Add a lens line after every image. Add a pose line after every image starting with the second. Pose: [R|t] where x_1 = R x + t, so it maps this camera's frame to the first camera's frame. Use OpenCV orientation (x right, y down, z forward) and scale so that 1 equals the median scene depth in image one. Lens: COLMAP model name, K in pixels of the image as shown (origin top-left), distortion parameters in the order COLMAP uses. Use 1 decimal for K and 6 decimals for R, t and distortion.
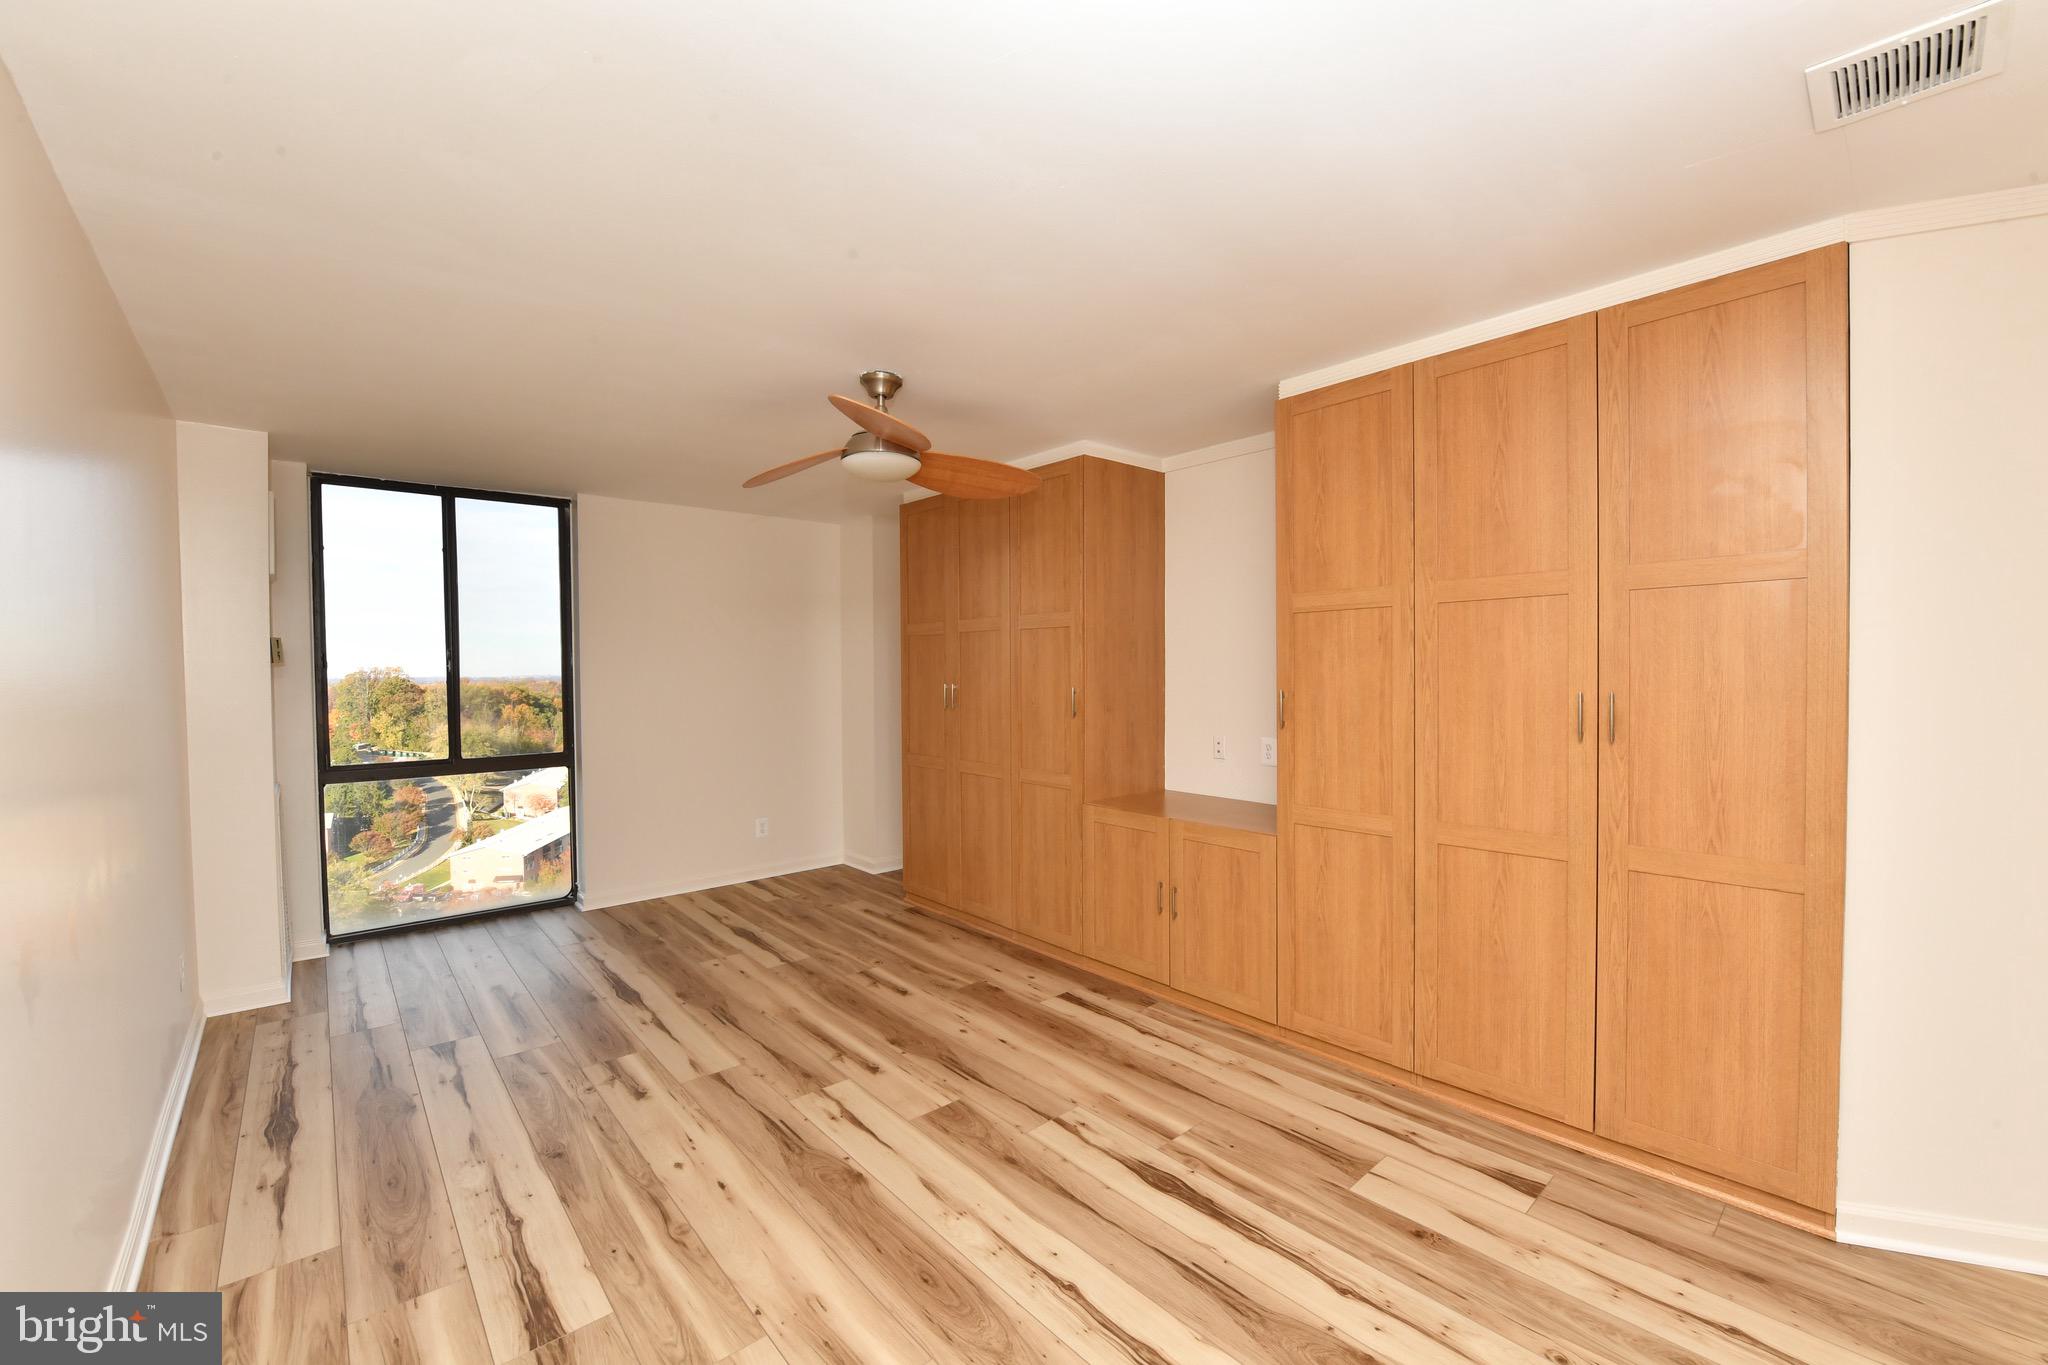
lens RADIAL K [[820.1, 0, 1018.9], [0, 820.1, 690.9], [0, 0, 1]] dist [-0.014627, -0.002805]
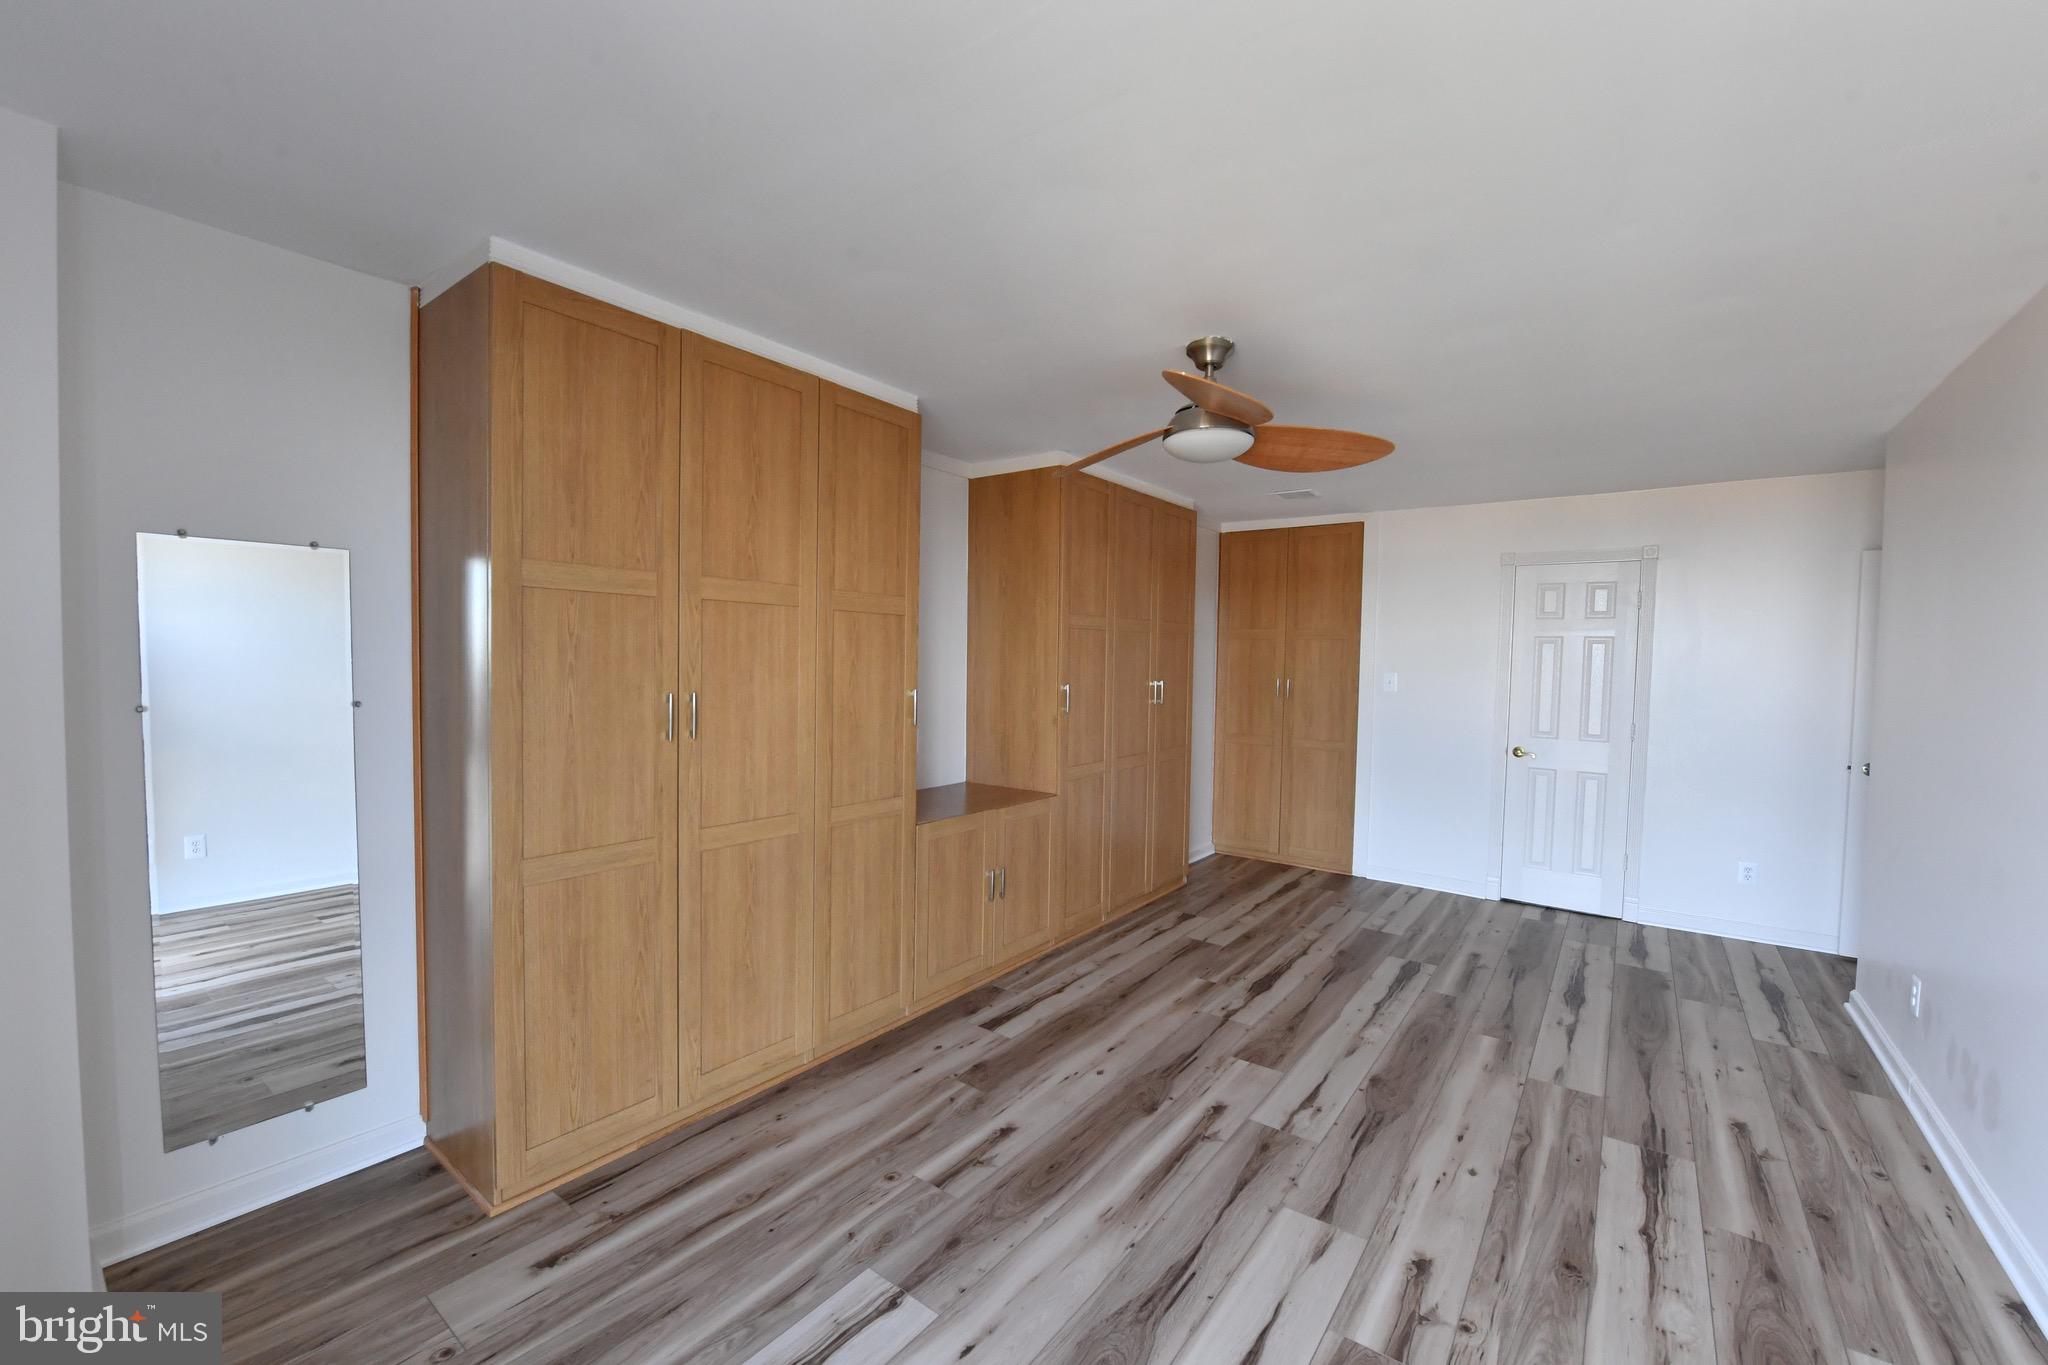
lens RADIAL K [[820.1, 0, 1018.9], [0, 820.1, 690.9], [0, 0, 1]] dist [-0.014627, -0.002805]
pose [[-0.203733, -0.033976, 0.978437, -1.058291], [0.013007, 0.999215, 0.037406, -0.045178], [-0.978940, 0.020347, -0.203131, 1.457466]]
